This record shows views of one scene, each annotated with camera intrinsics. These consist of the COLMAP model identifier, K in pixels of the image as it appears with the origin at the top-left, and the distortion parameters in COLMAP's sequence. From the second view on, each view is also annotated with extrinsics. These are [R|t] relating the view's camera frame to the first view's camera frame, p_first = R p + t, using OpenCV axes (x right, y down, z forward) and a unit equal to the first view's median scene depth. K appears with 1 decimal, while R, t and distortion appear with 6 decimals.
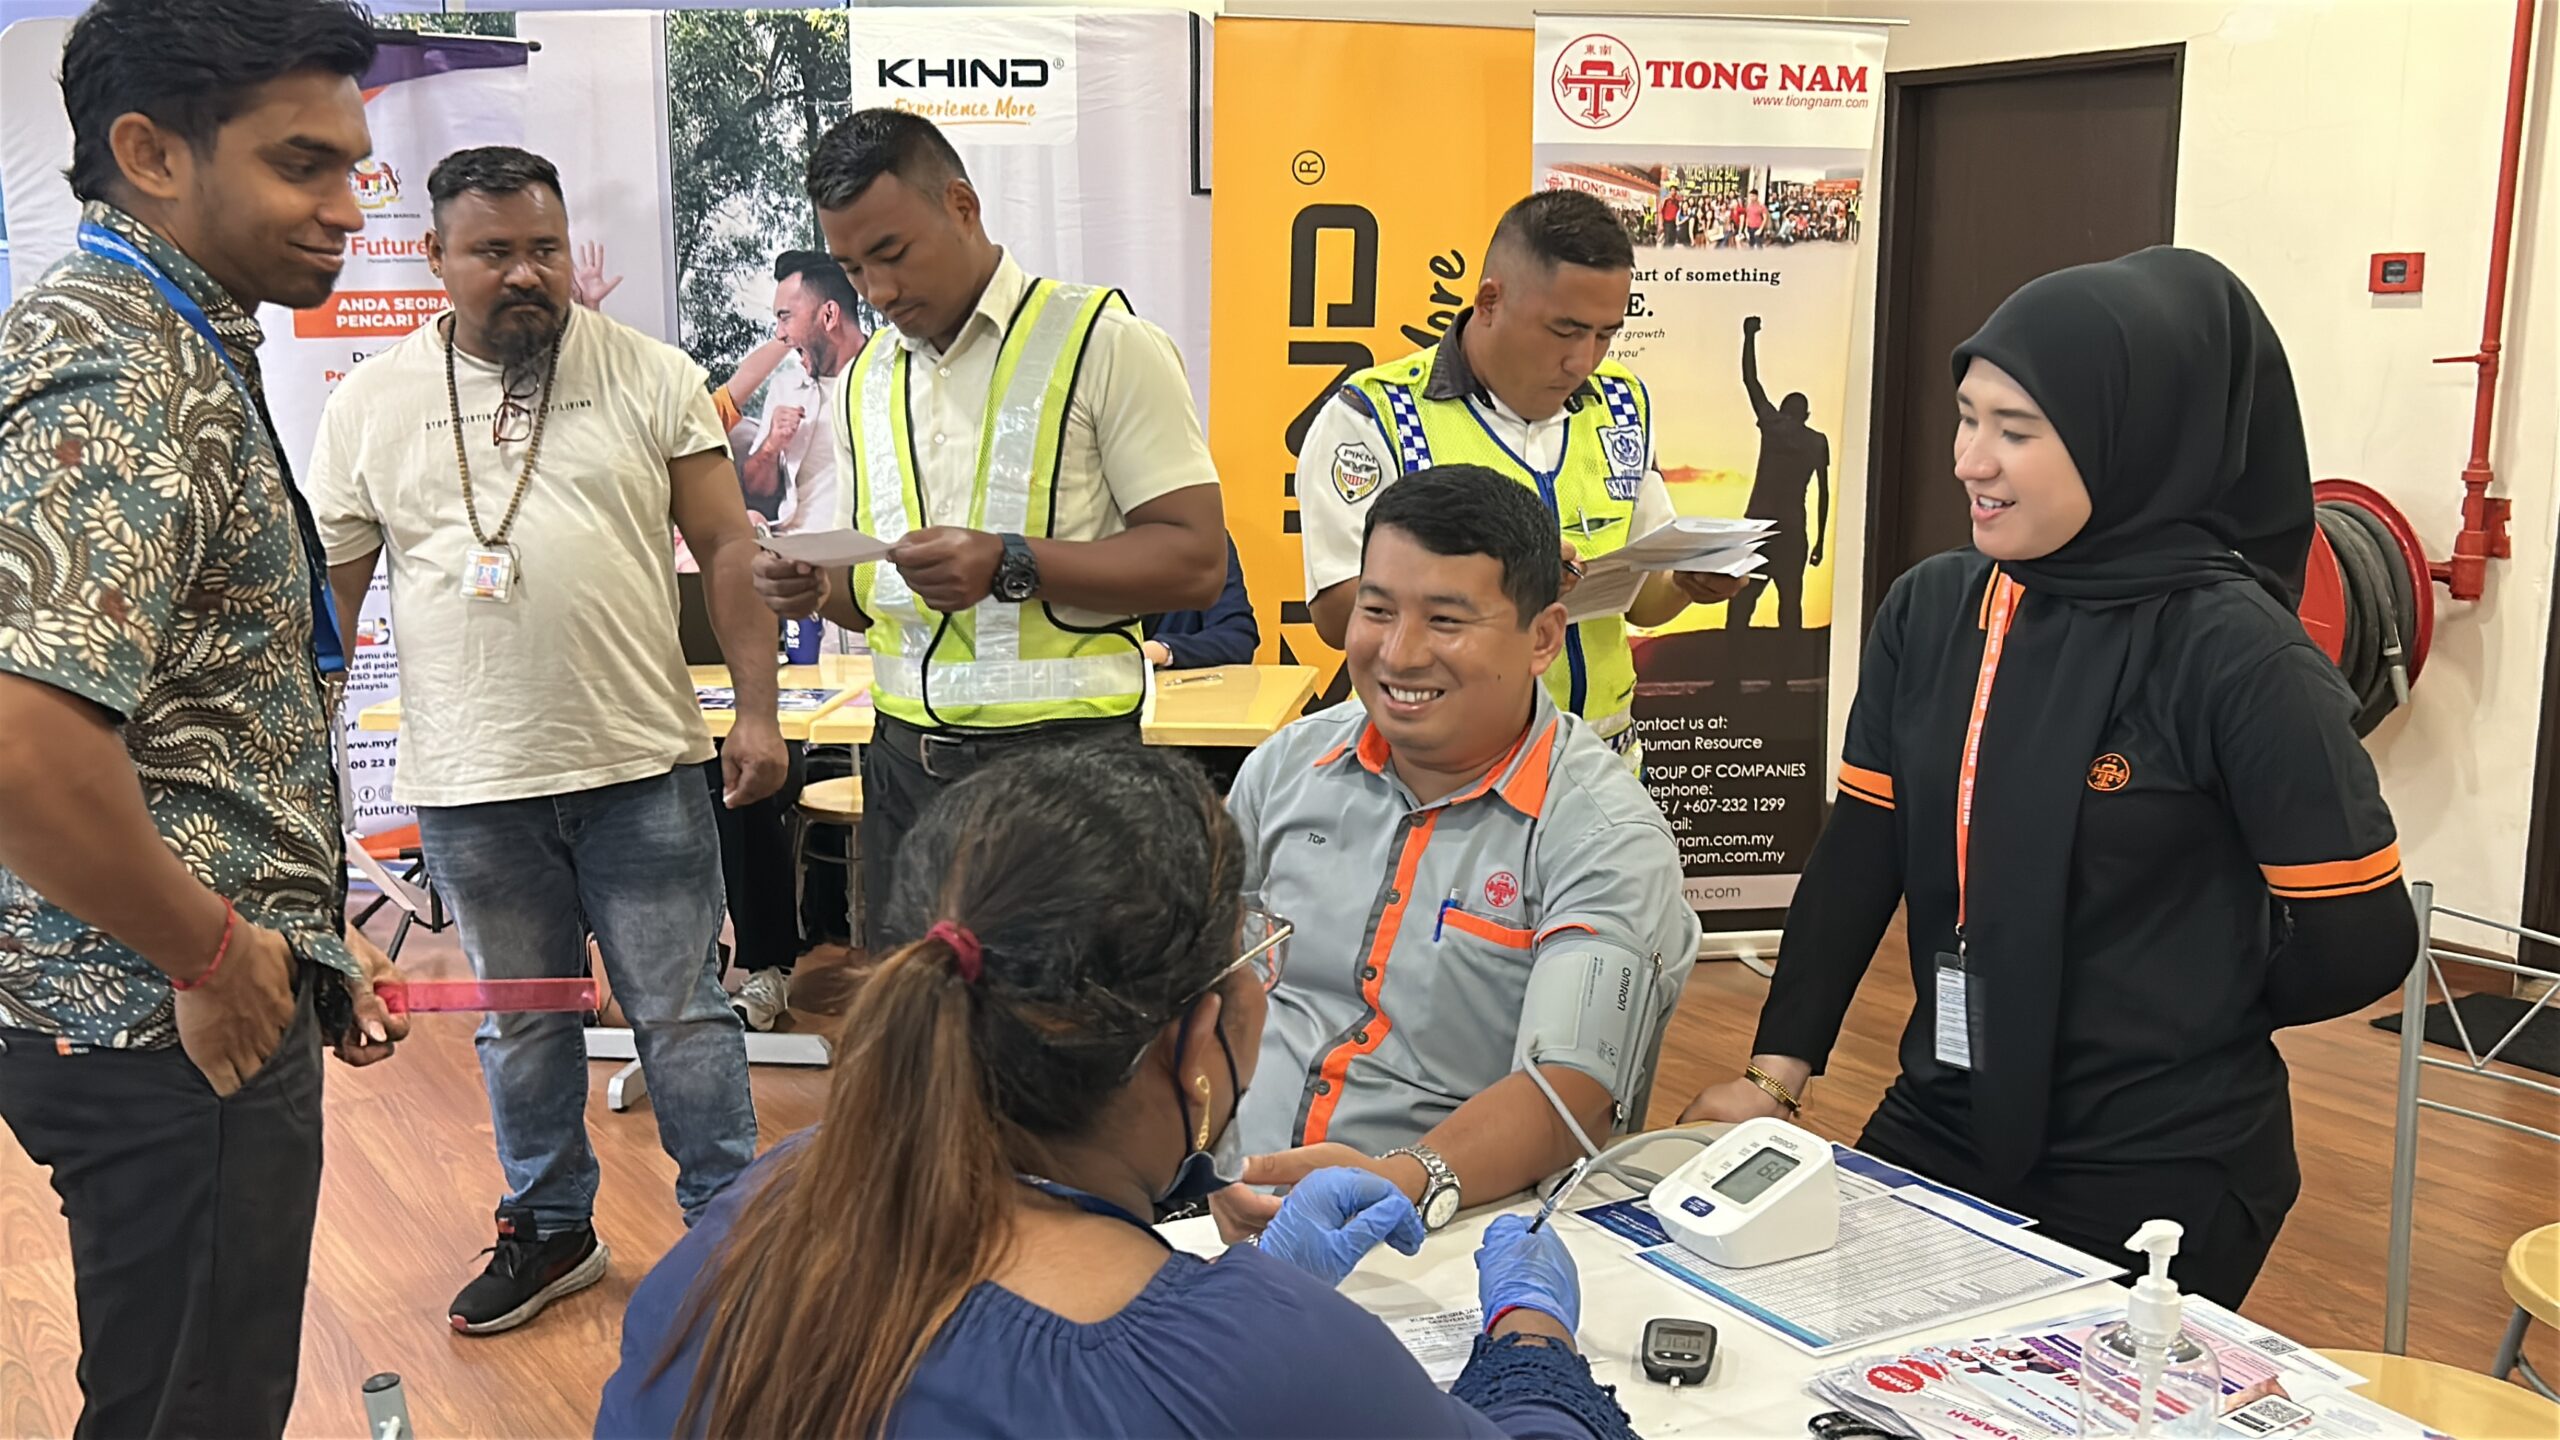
lens RADIAL K [[2284.4, 0, 1286.6], [0, 2284.4, 691.0], [0, 0, 1]] dist [0.123409, -0.309065]
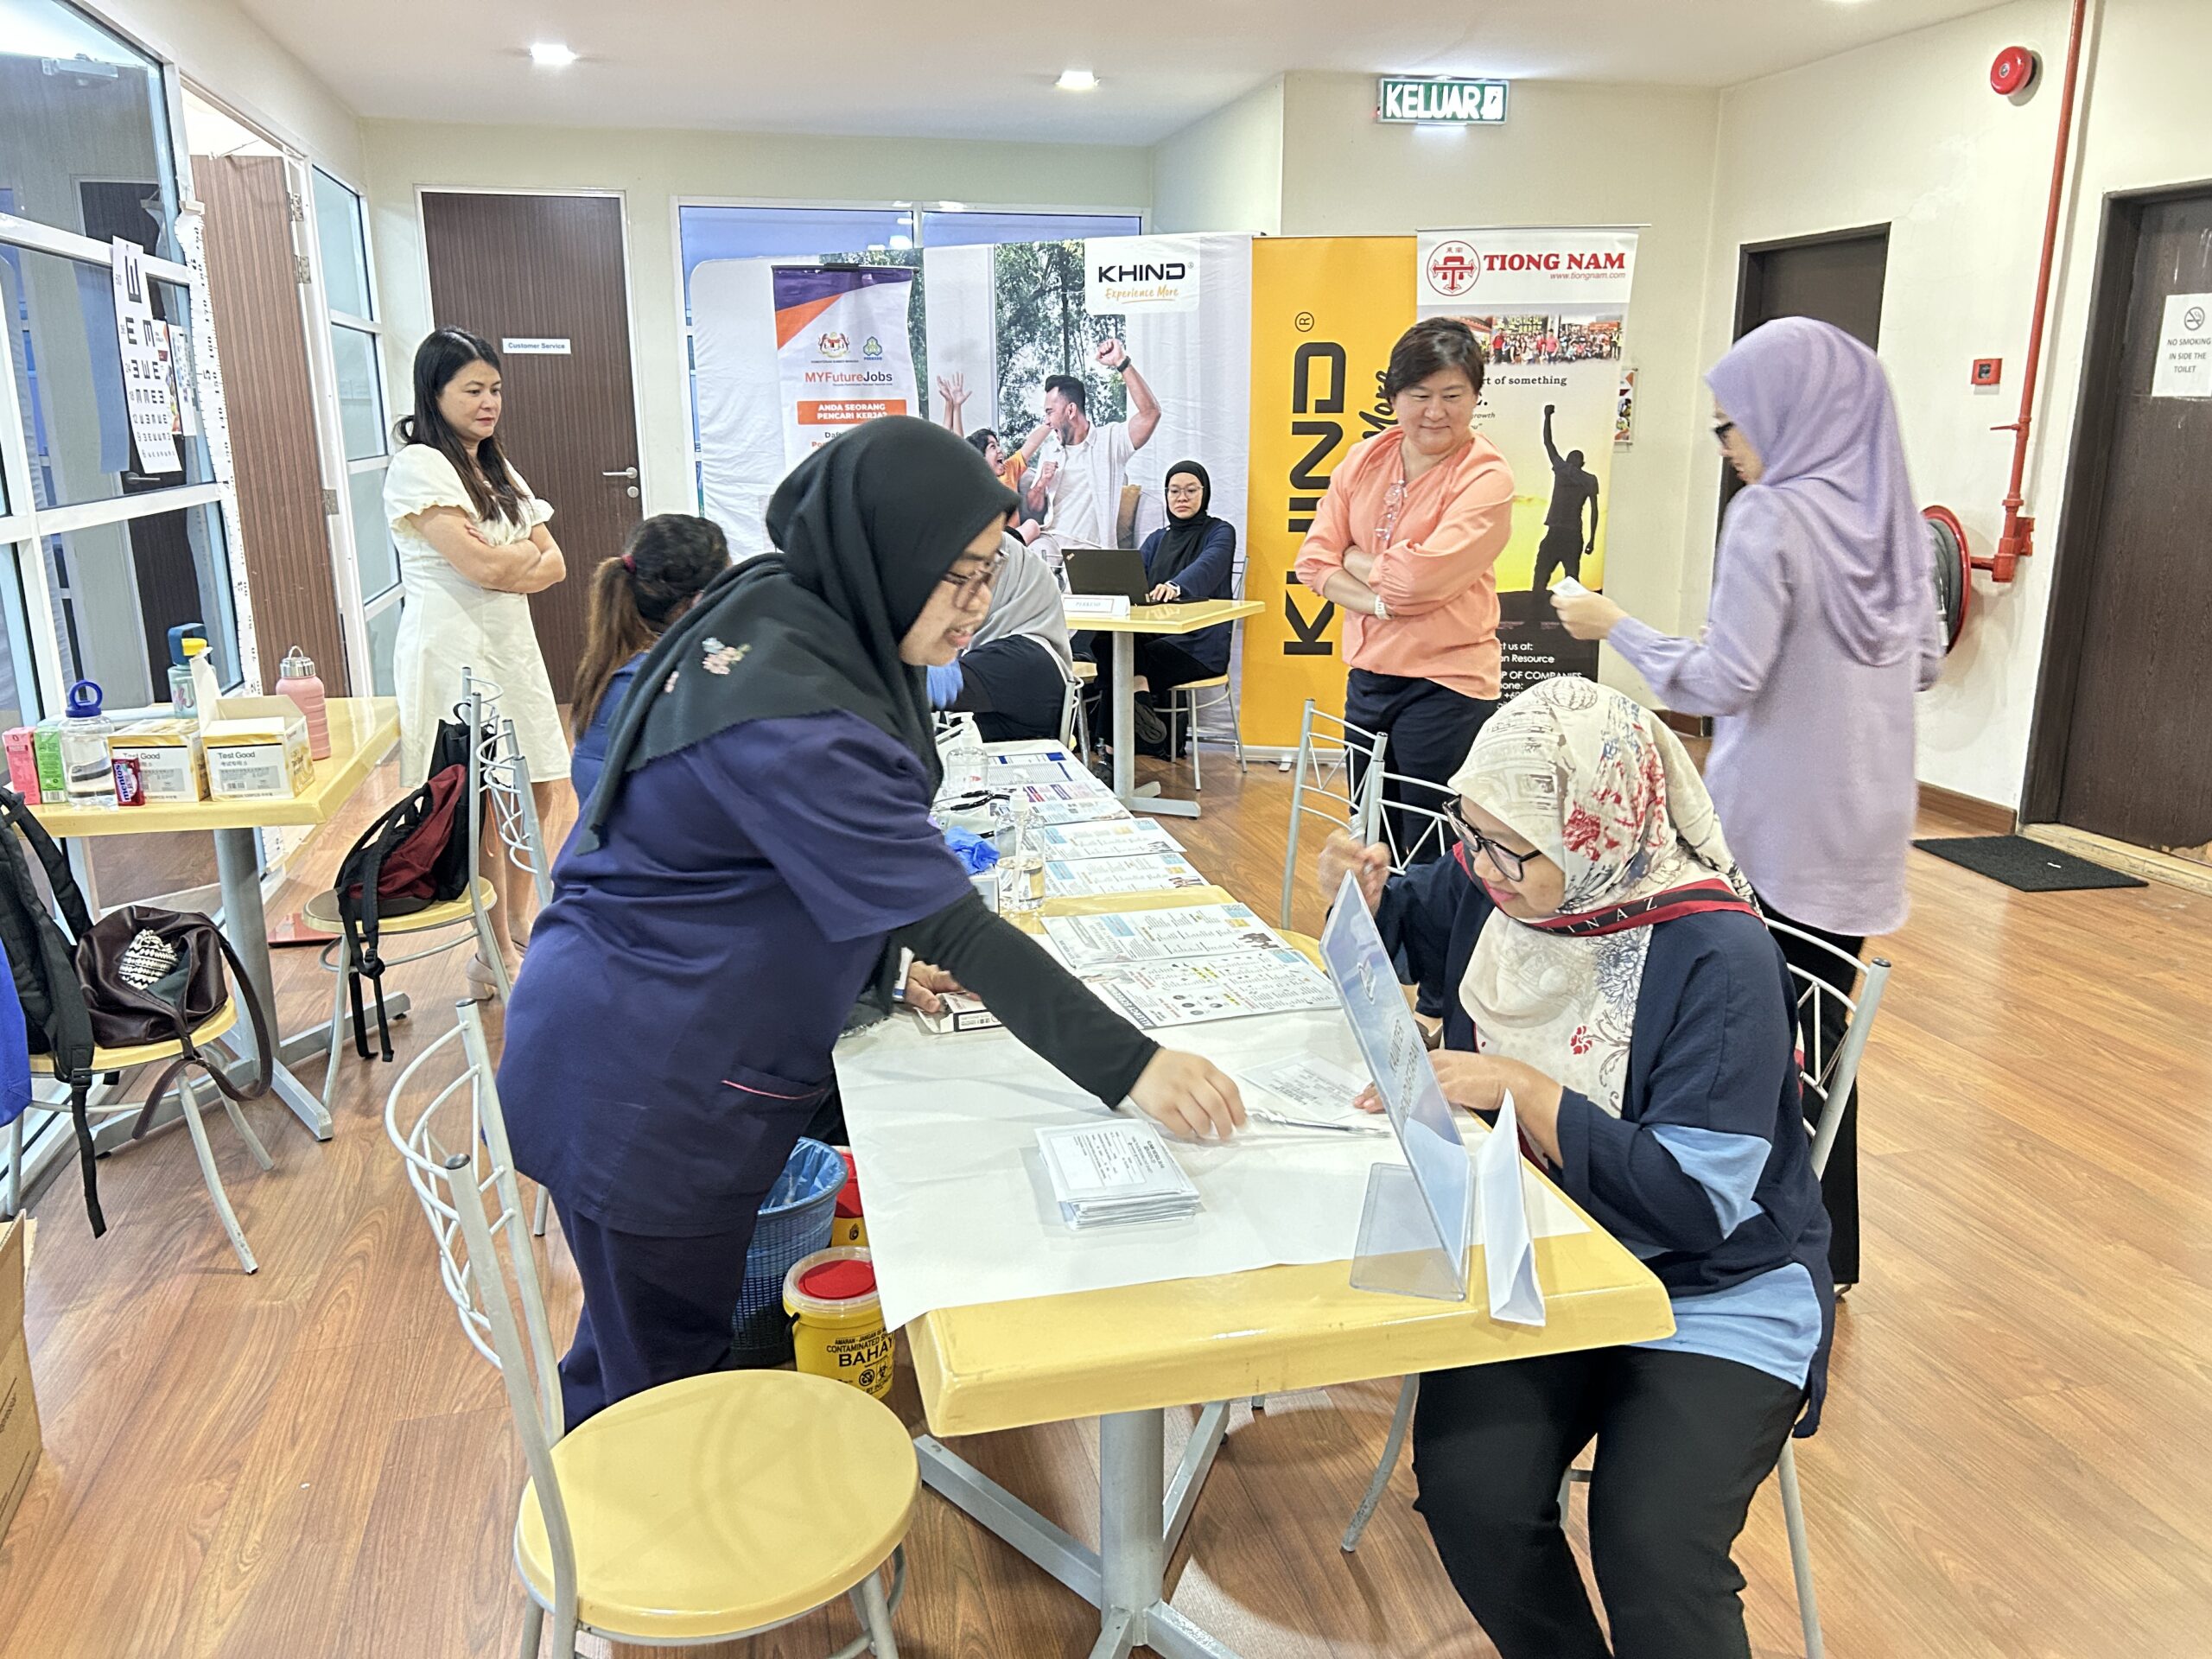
lens RADIAL K [[1645.2, 0, 1106.0], [0, 1645.2, 829.5], [0, 0, 1]] dist [0.031705, -0.039572]
pose [[0.944949, 0.071265, -0.319362, 0.300805], [-0.044209, 0.994852, 0.091190, 0.052404], [0.324217, -0.072051, 0.943235, -0.279367]]
